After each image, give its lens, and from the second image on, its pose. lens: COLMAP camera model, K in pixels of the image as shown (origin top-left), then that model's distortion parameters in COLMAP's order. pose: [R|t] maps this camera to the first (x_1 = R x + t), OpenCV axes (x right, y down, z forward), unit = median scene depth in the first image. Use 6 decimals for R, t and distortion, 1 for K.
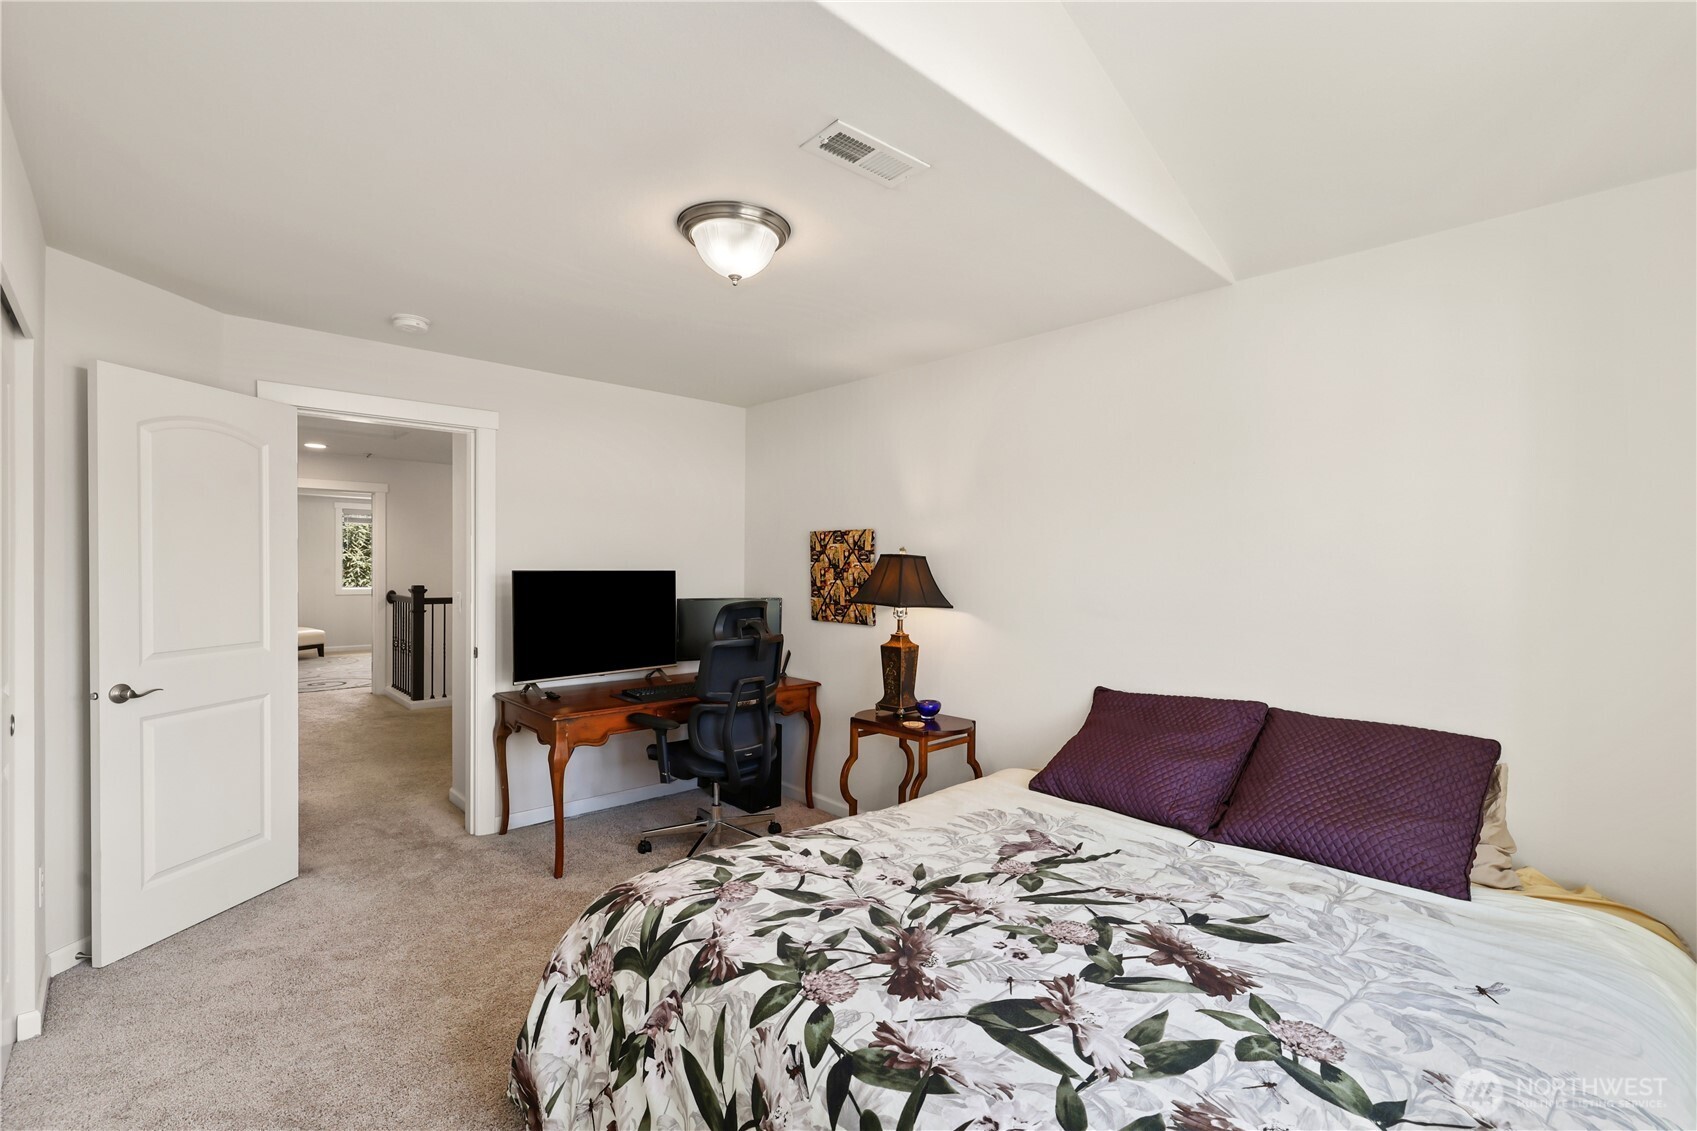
lens RADIAL K [[750.5, 0, 846.3], [0, 750.5, 566.3], [0, 0, 1]] dist [0.001825, 0.000110]
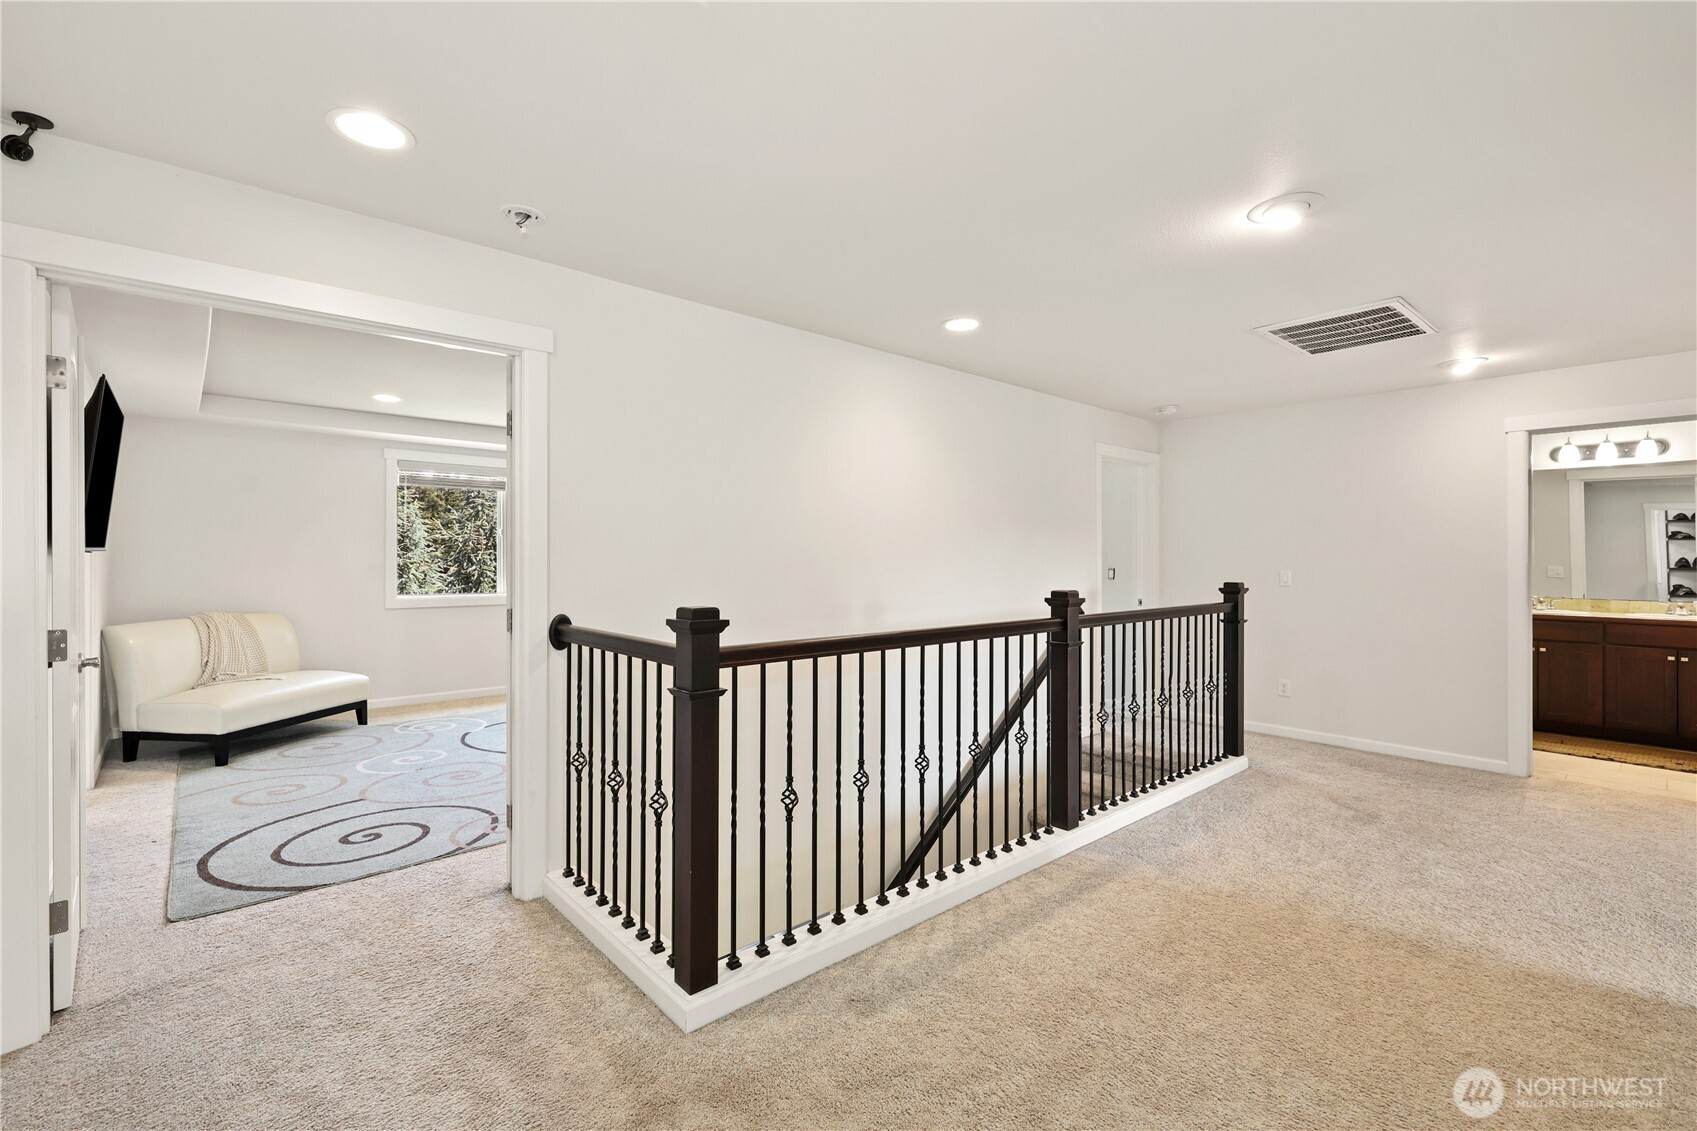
lens RADIAL K [[750.5, 0, 851.5], [0, 750.5, 564.5], [0, 0, 1]] dist [0.001825, 0.000110]
pose [[0.999752, 0.005801, -0.021486, -0.559760], [-0.005988, 0.999945, -0.008642, 0.011816], [0.021435, 0.008768, 0.999732, 0.776296]]
